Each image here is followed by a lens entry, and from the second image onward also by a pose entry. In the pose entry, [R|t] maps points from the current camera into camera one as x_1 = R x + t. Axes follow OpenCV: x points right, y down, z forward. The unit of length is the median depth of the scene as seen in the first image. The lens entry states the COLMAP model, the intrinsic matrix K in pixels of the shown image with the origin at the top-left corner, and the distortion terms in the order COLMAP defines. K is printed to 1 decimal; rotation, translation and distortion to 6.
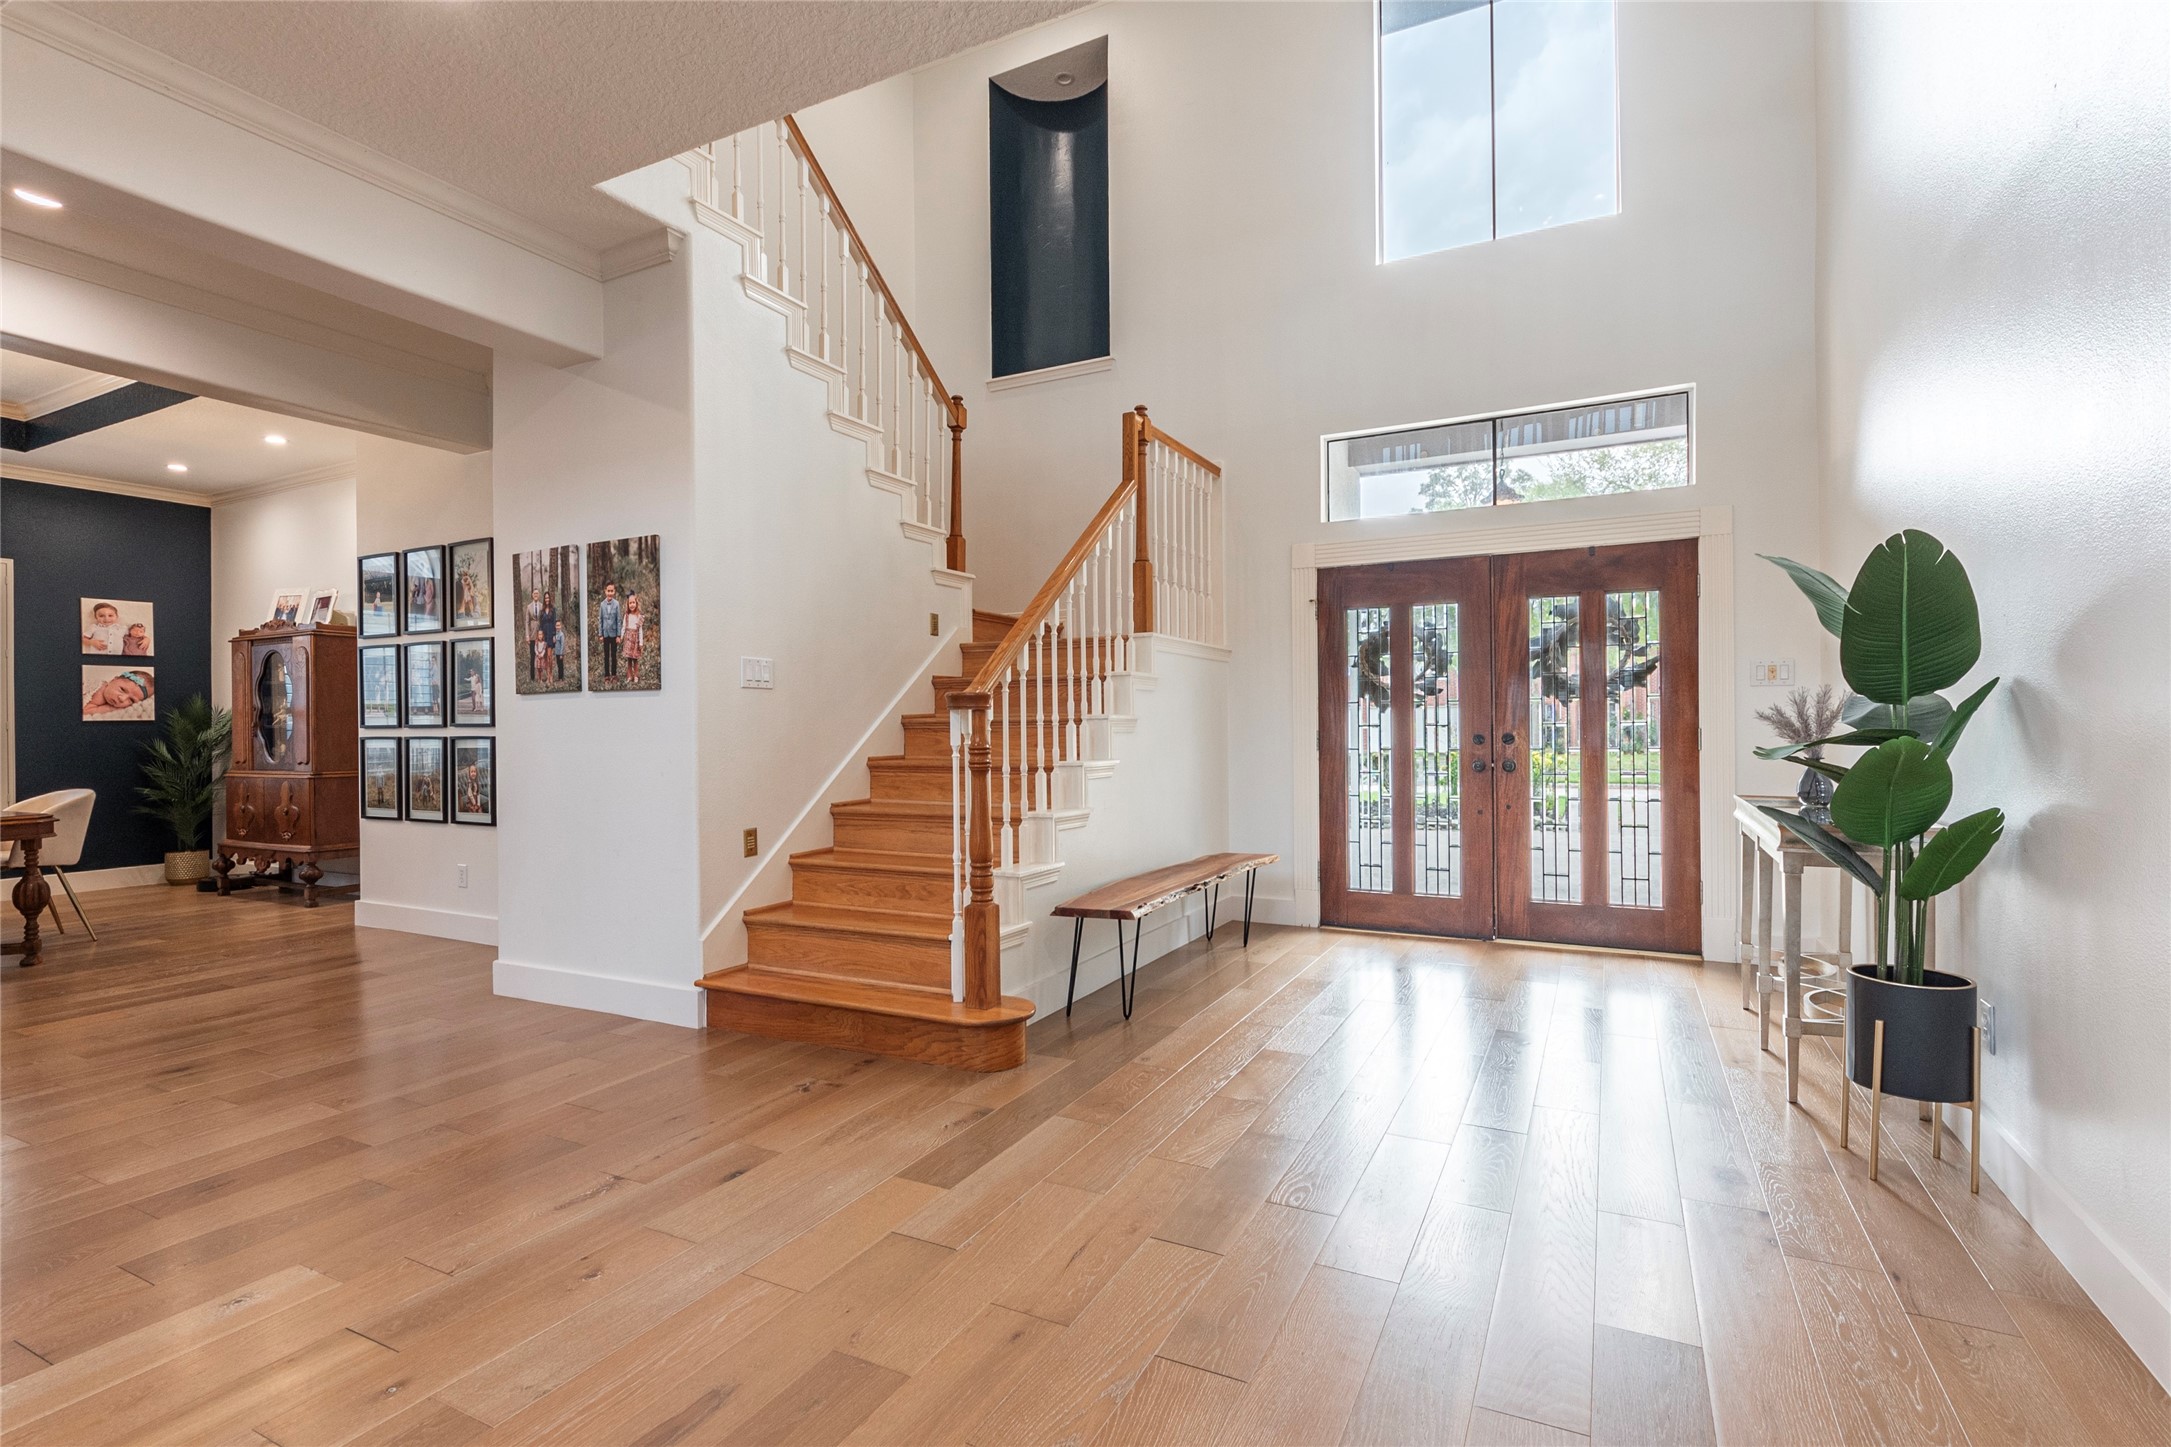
lens RADIAL K [[969.9, 0, 1127.1], [0, 969.9, 725.0], [0, 0, 1]] dist [-0.001730, -0.003796]
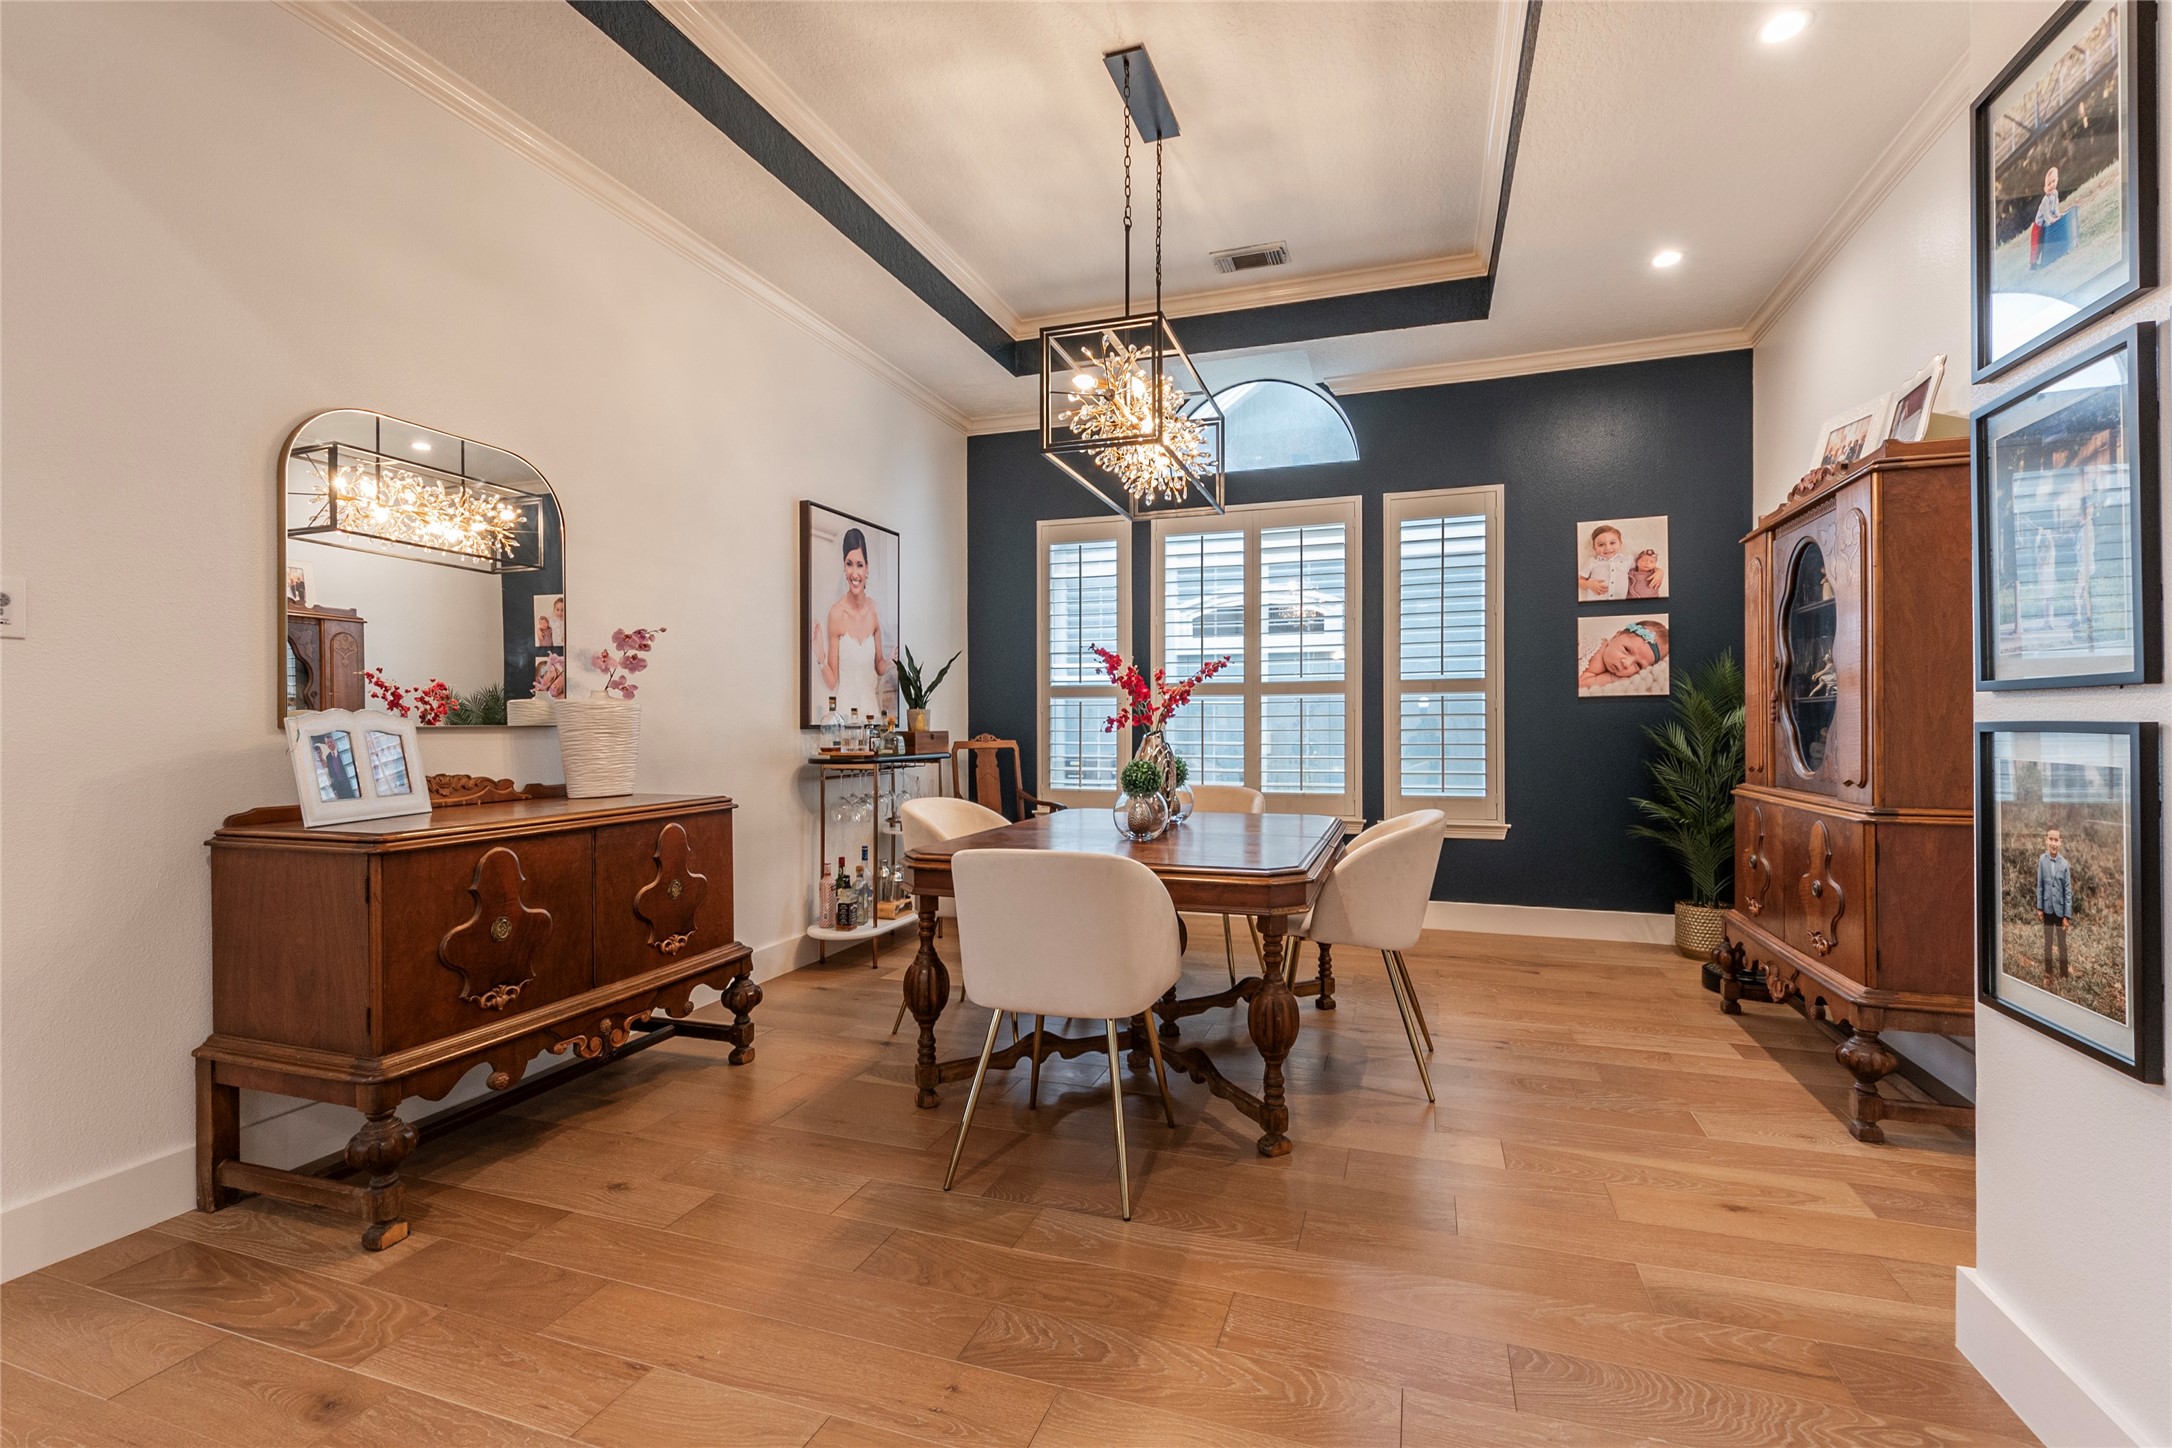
lens RADIAL K [[970.4, 0, 1071.5], [0, 970.4, 725.2], [0, 0, 1]] dist [-0.001730, -0.003796]
pose [[0.116098, 0.010259, -0.993185, -0.572897], [0.004033, 0.999934, 0.010801, 0.009746], [0.993230, -0.005260, 0.116049, 0.742147]]
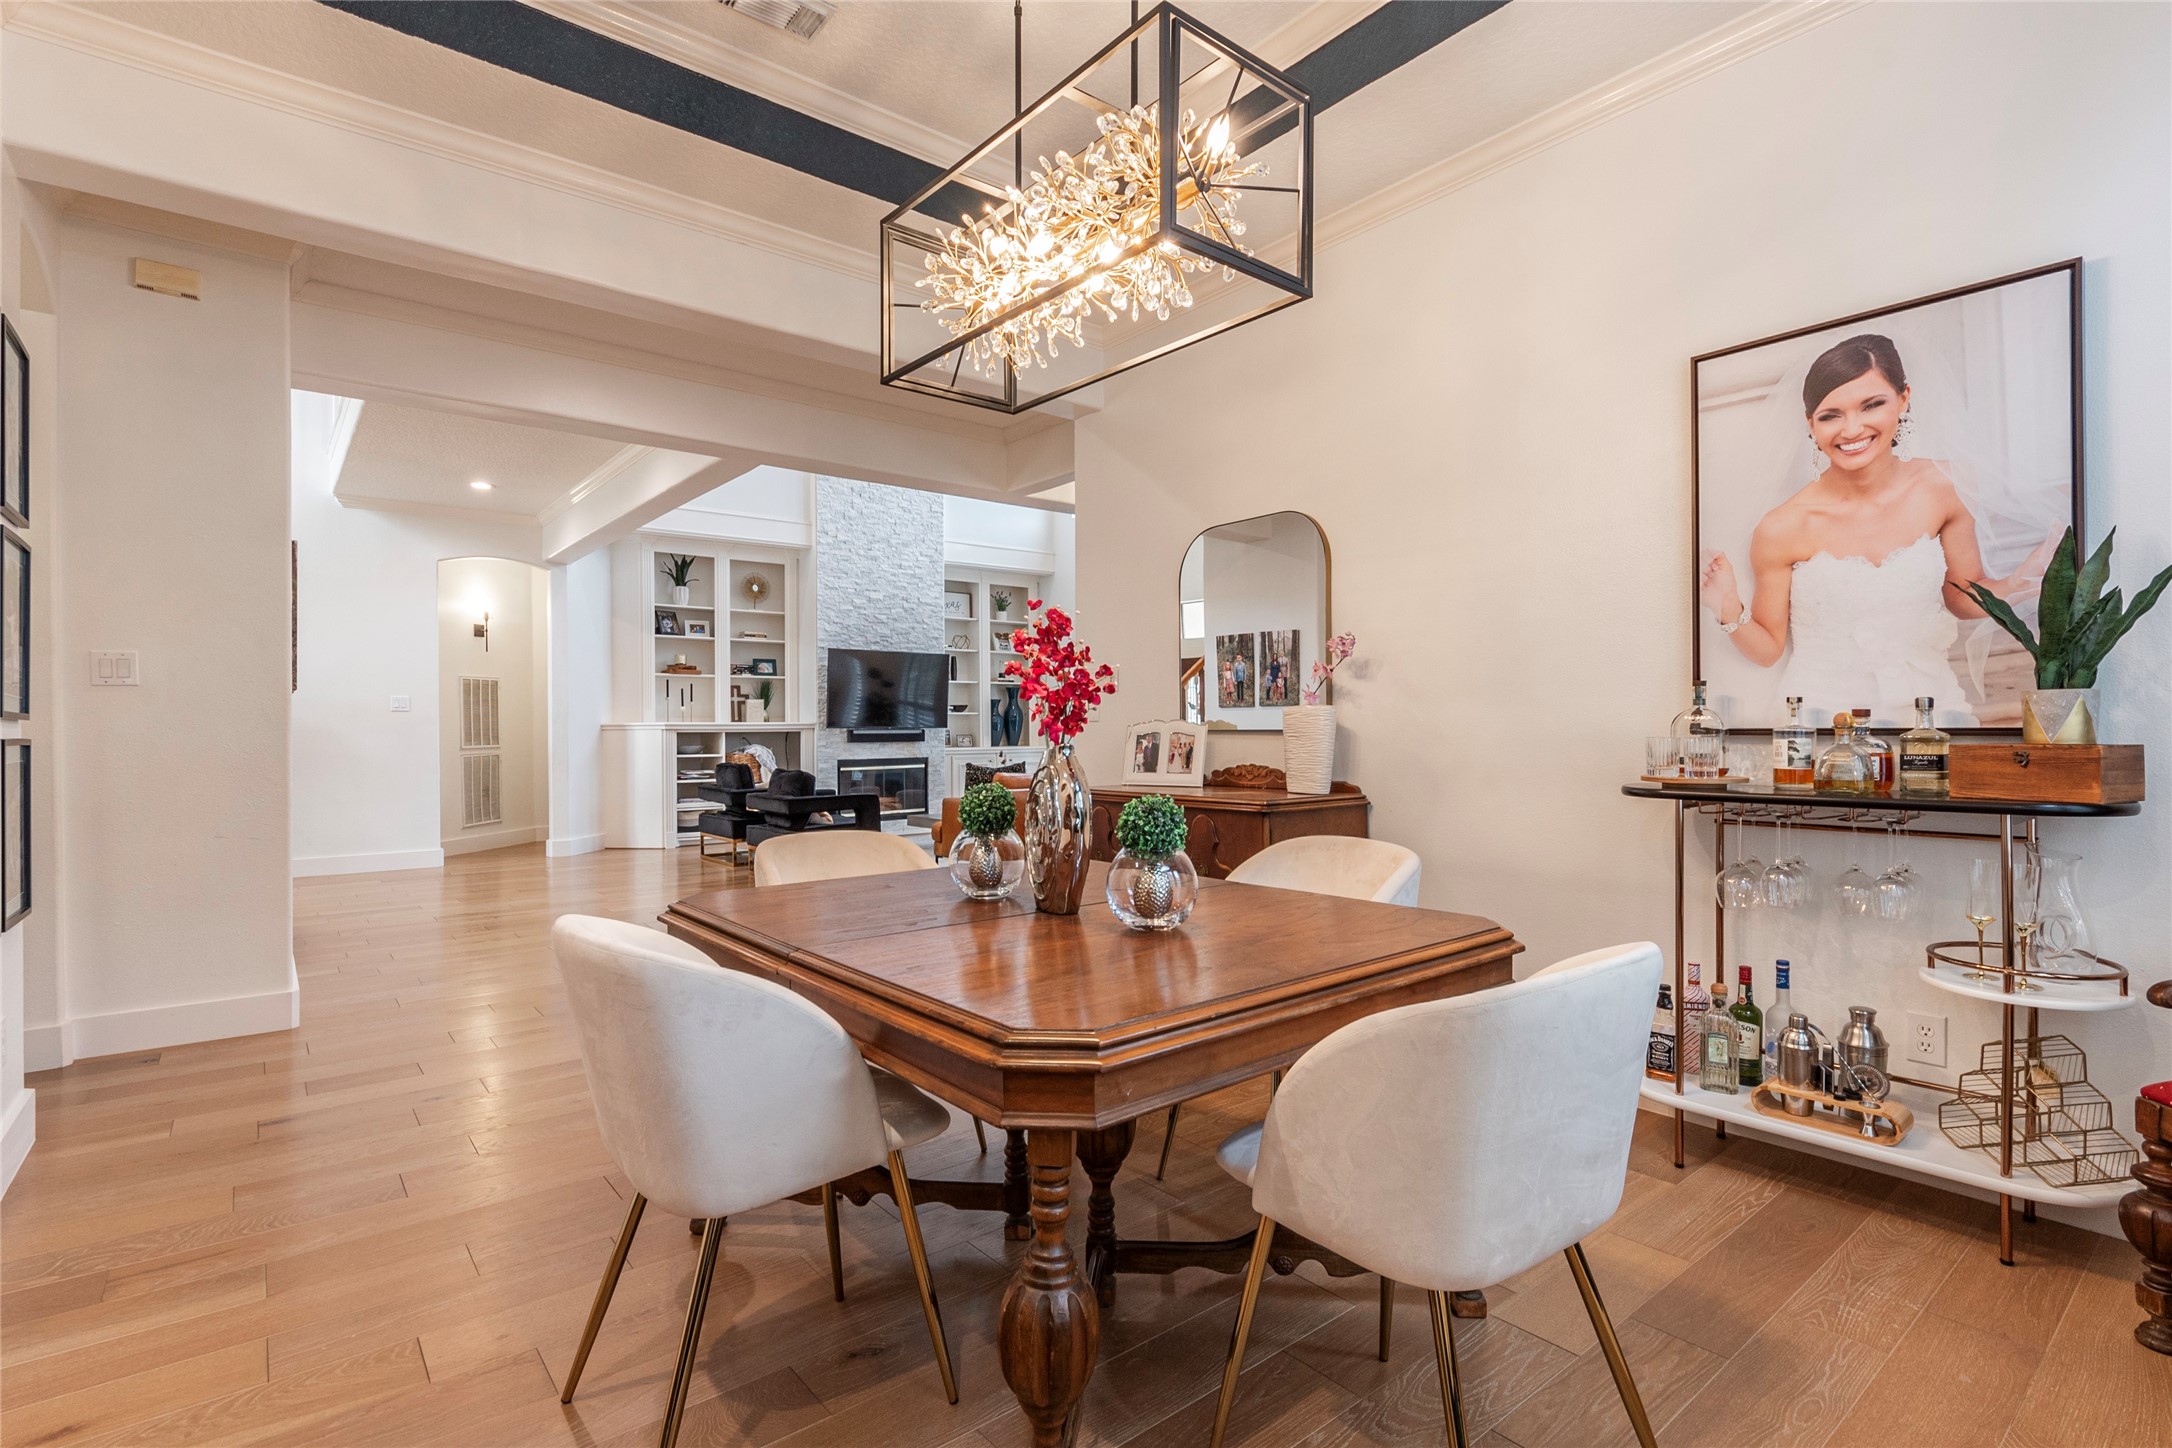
lens RADIAL K [[1029.0, 0, 1103.2], [0, 1029.0, 727.3], [0, 0, 1]] dist [-0.003224, 0.000198]
pose [[-0.911398, 0.013786, 0.411296, -1.424498], [0.012913, 0.999905, -0.004902, 0.016187], [-0.411324, 0.000844, -0.911489, 1.264965]]
